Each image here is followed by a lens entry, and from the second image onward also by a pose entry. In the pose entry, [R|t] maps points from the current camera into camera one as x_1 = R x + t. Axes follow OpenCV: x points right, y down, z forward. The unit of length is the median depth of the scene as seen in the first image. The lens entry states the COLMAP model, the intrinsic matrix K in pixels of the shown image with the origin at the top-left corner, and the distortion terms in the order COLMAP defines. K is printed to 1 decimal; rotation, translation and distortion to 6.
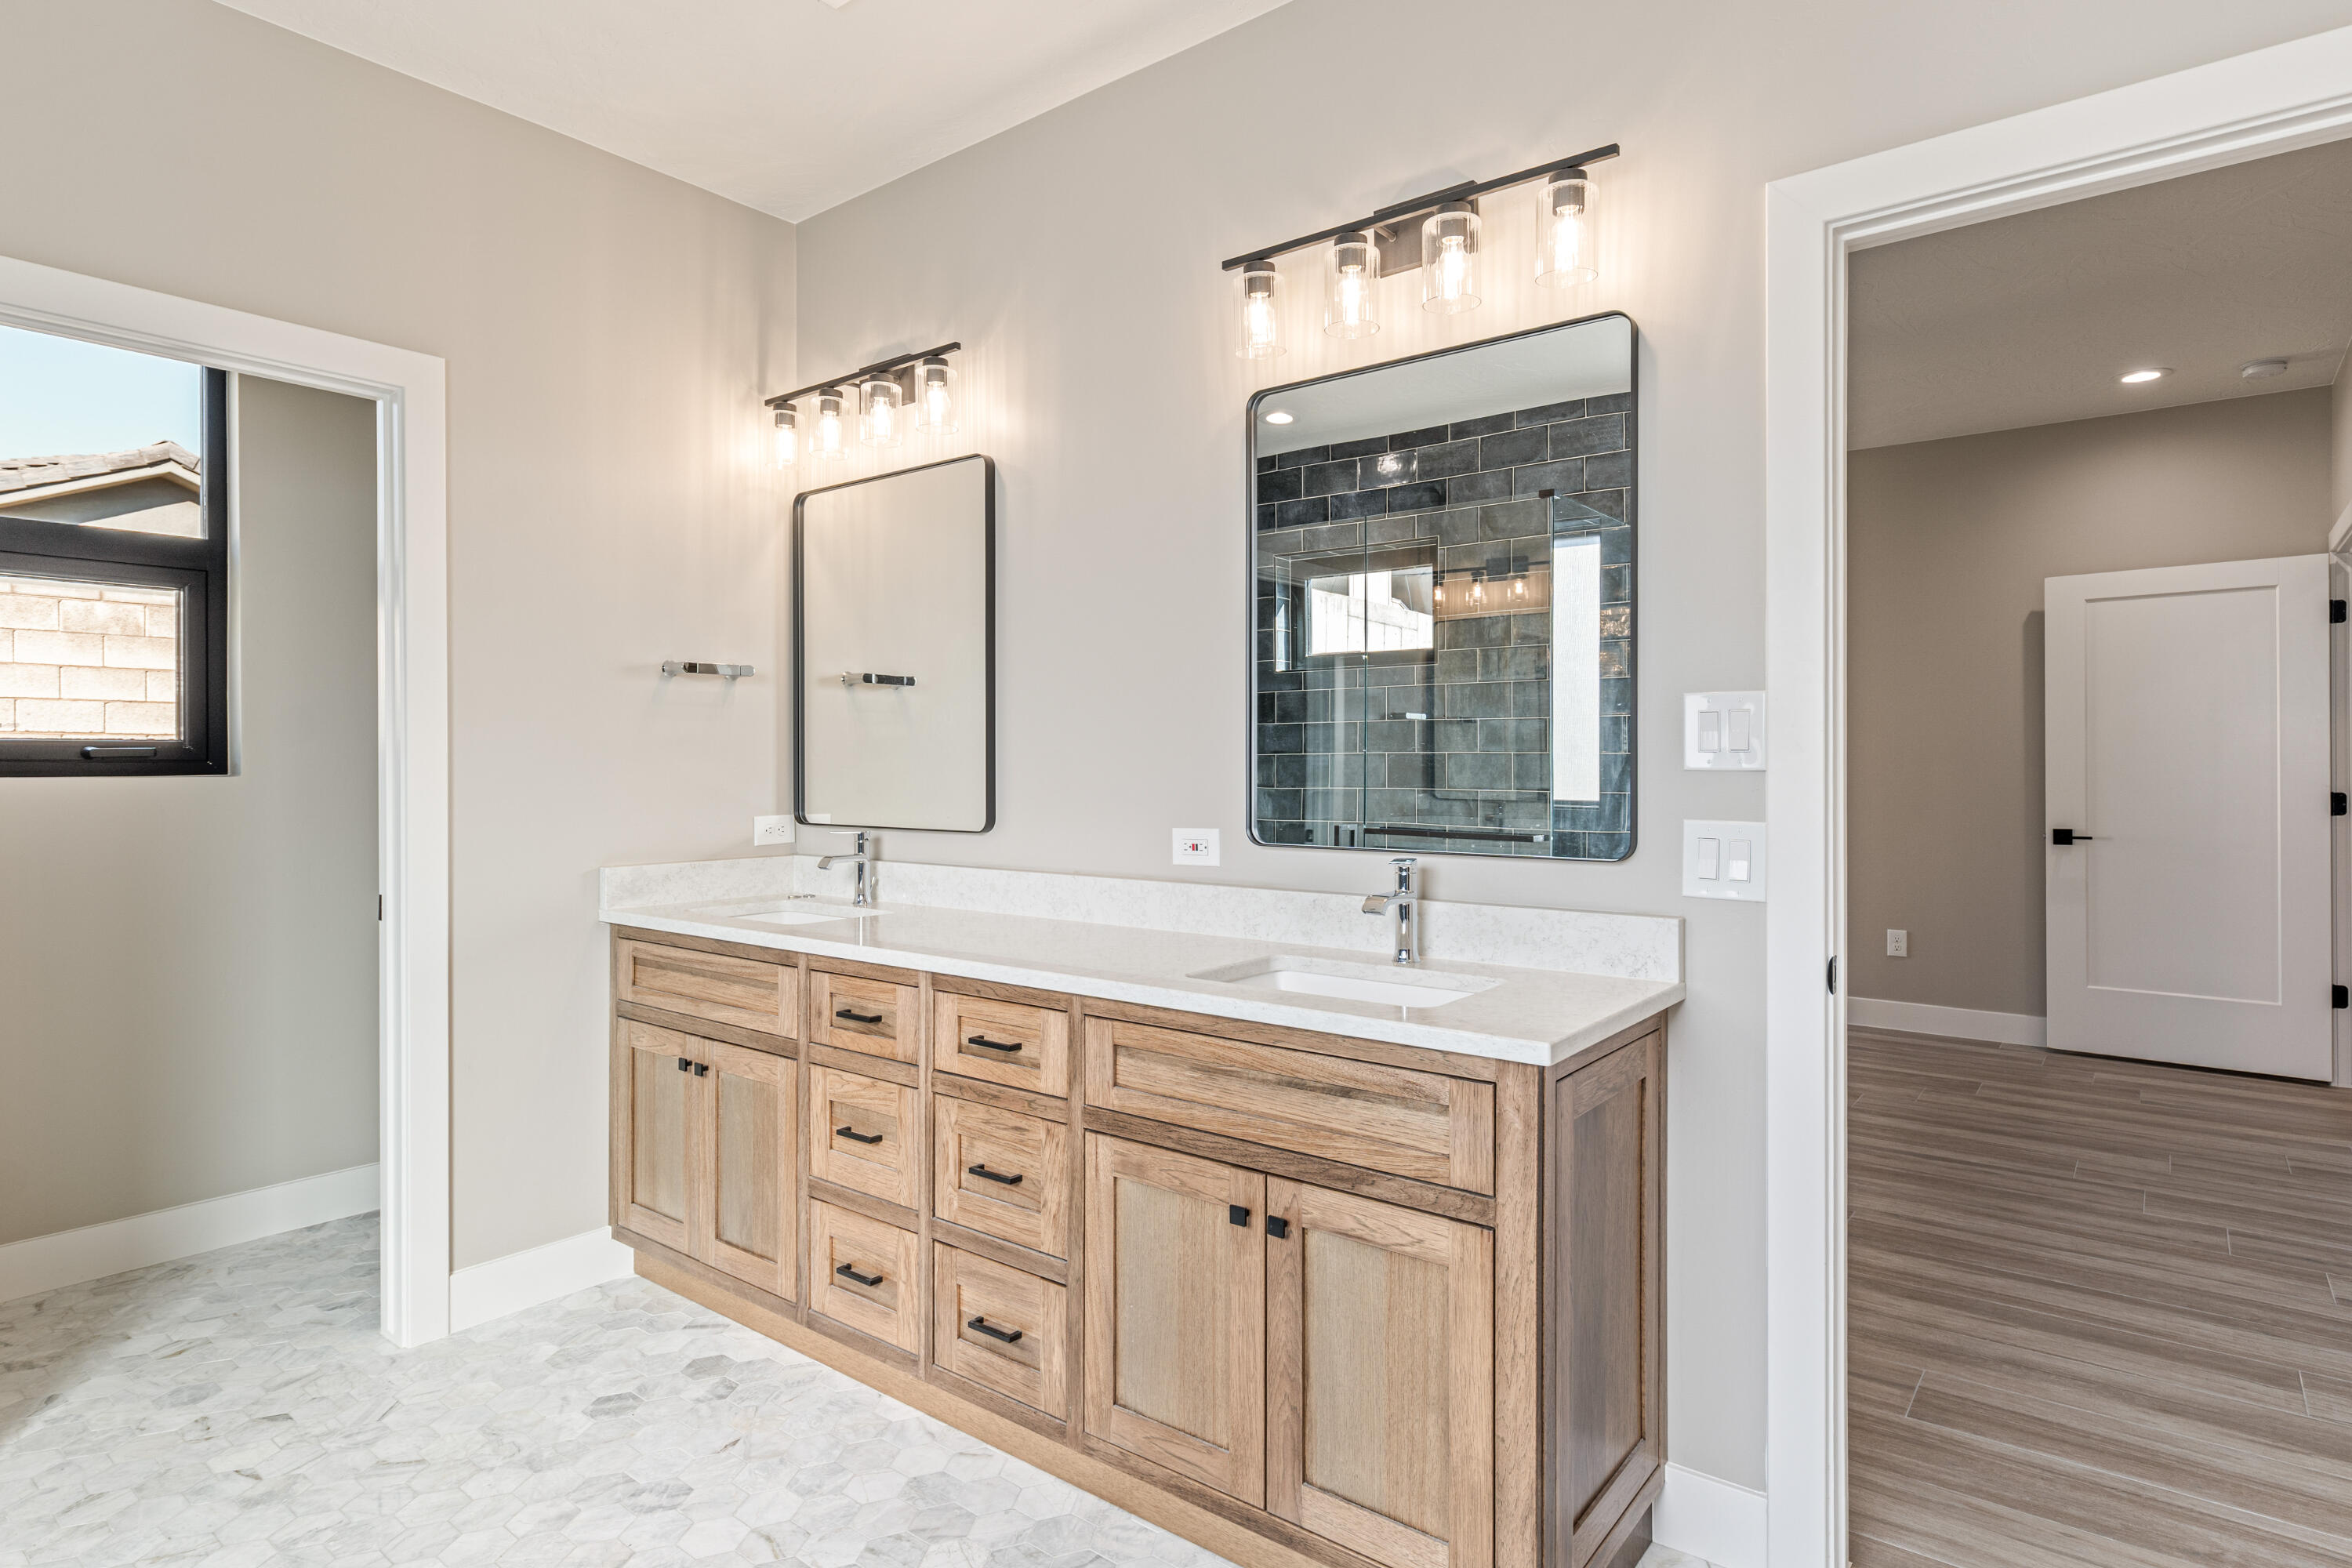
lens RADIAL K [[1278.5, 0, 1178.6], [0, 1278.5, 764.2], [0, 0, 1]] dist [-0.002539, 0.001212]
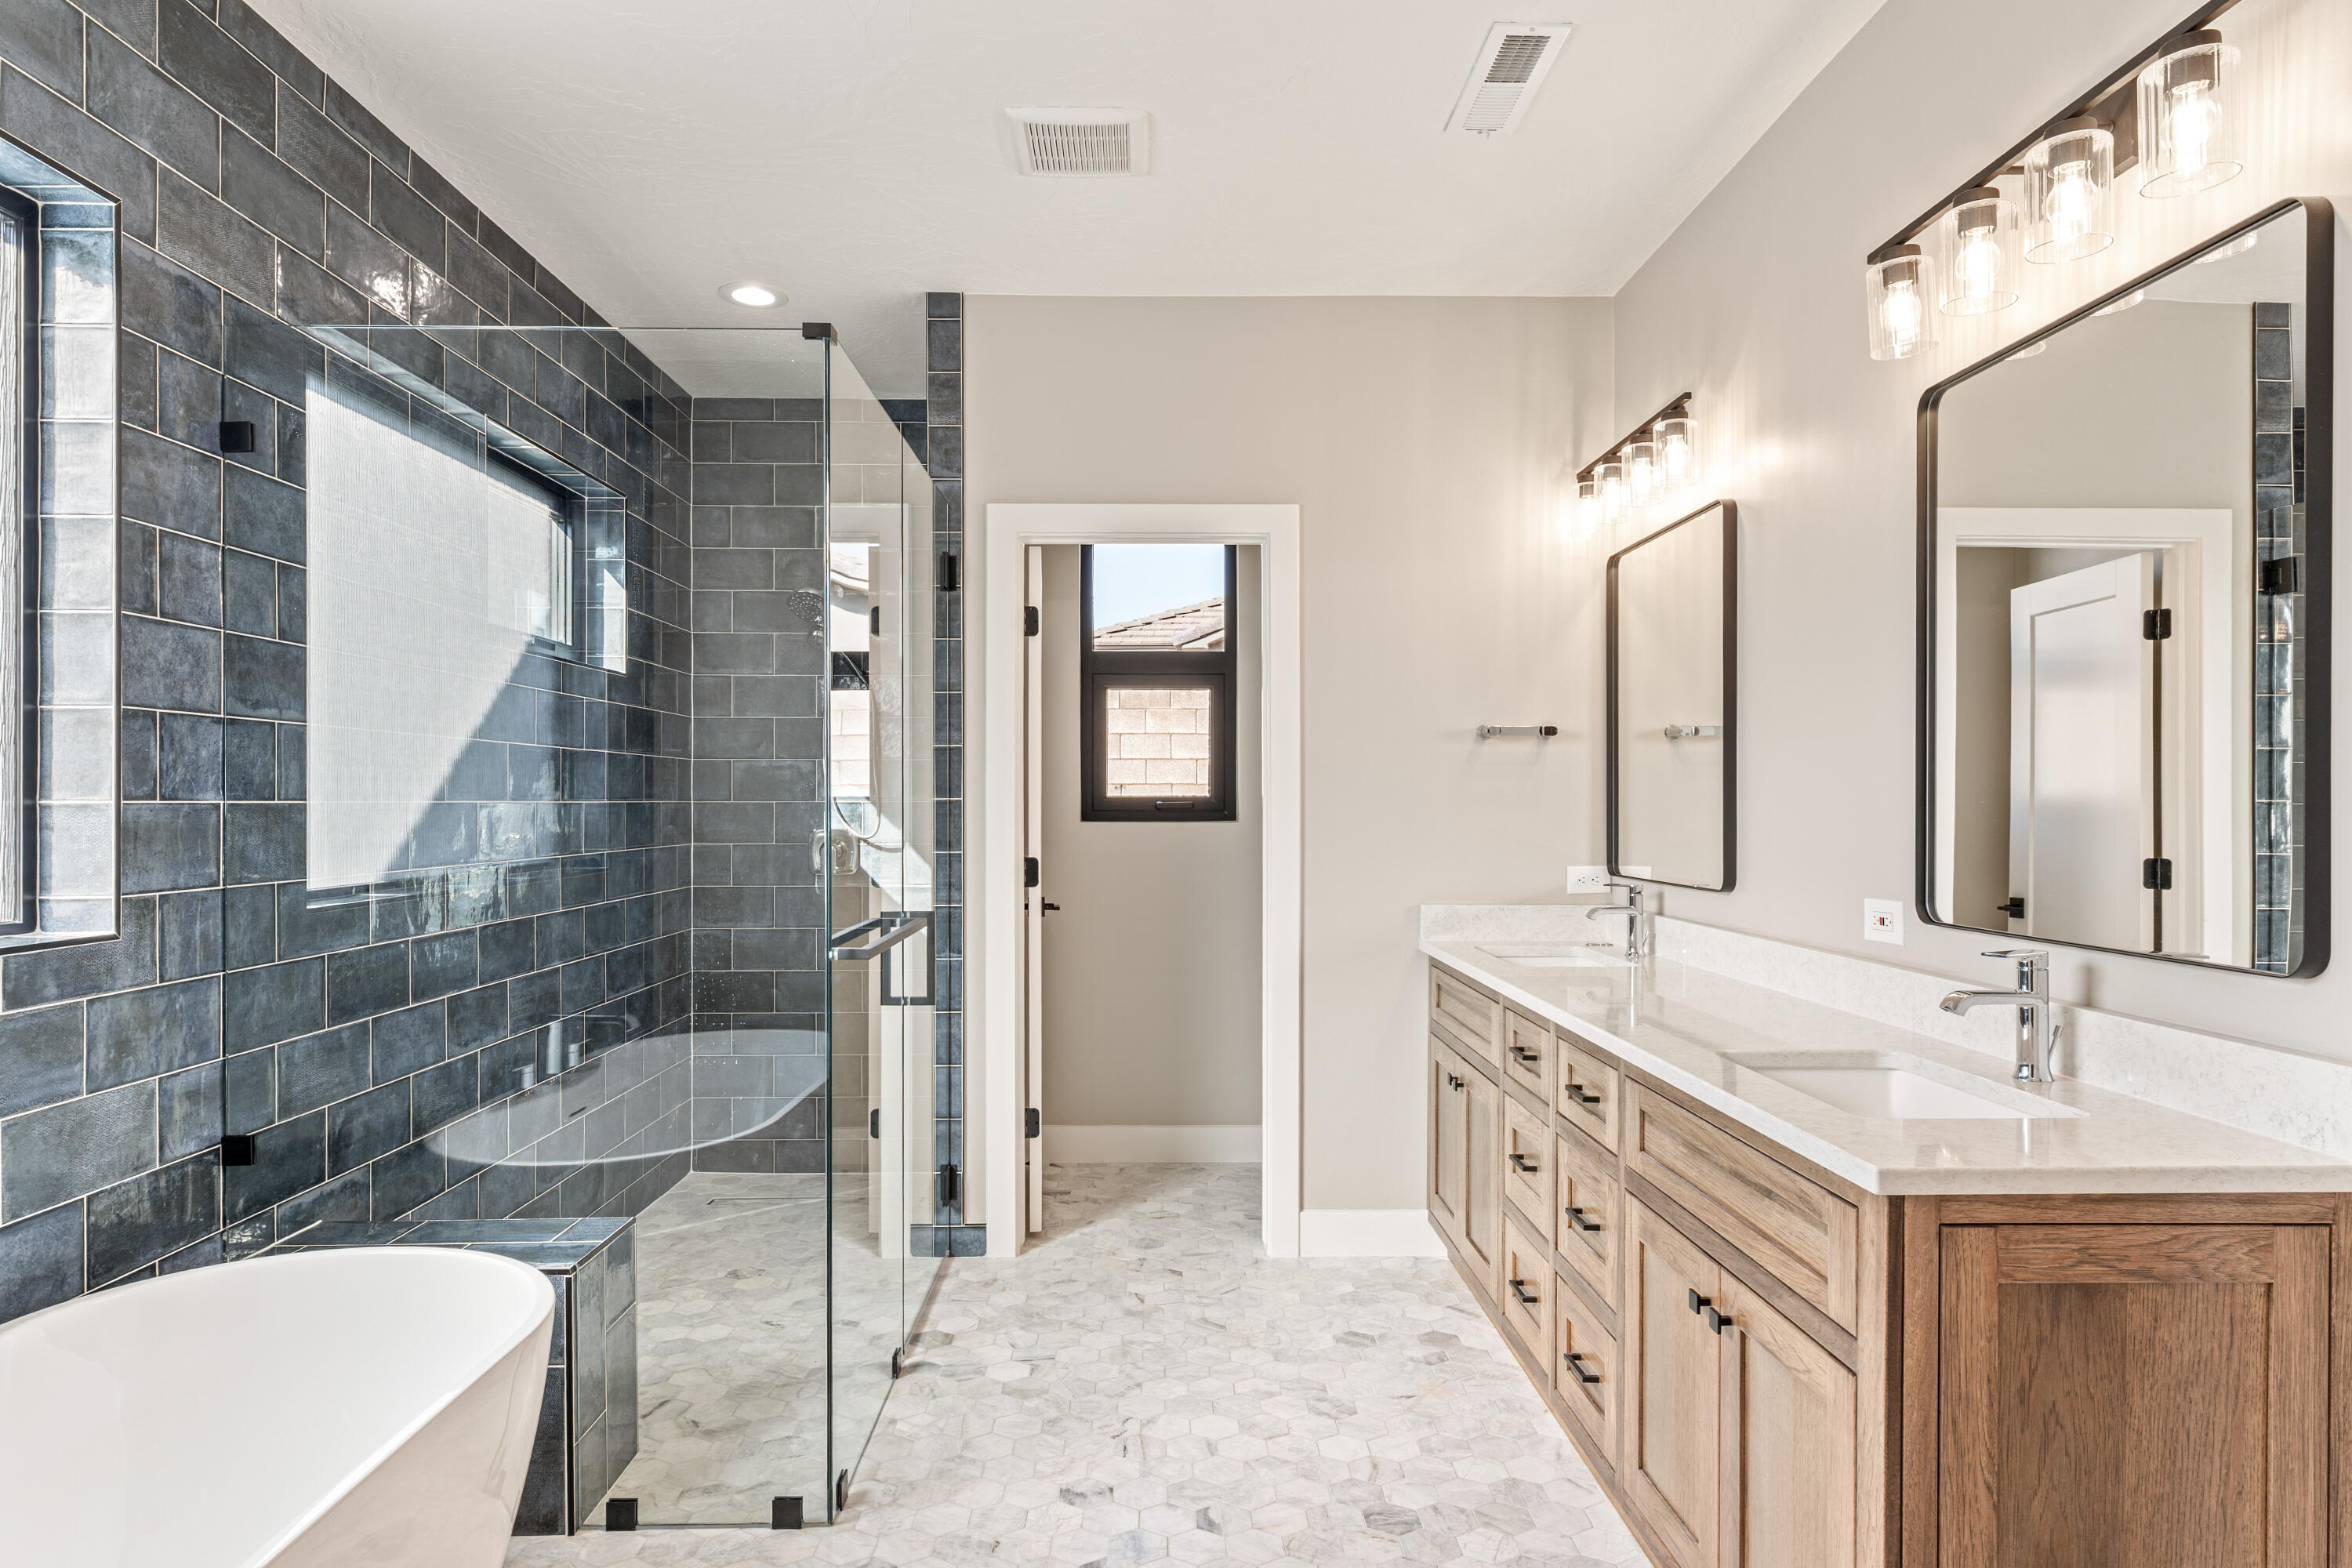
lens RADIAL K [[1380.0, 0, 1167.0], [0, 1380.0, 800.2], [0, 0, 1]] dist [-0.000690, 0.001981]
pose [[0.613300, 0.000854, -0.789849, 0.461510], [-0.000946, 0.999999, 0.000347, -0.017732], [0.789849, 0.000534, 0.613301, 0.036054]]
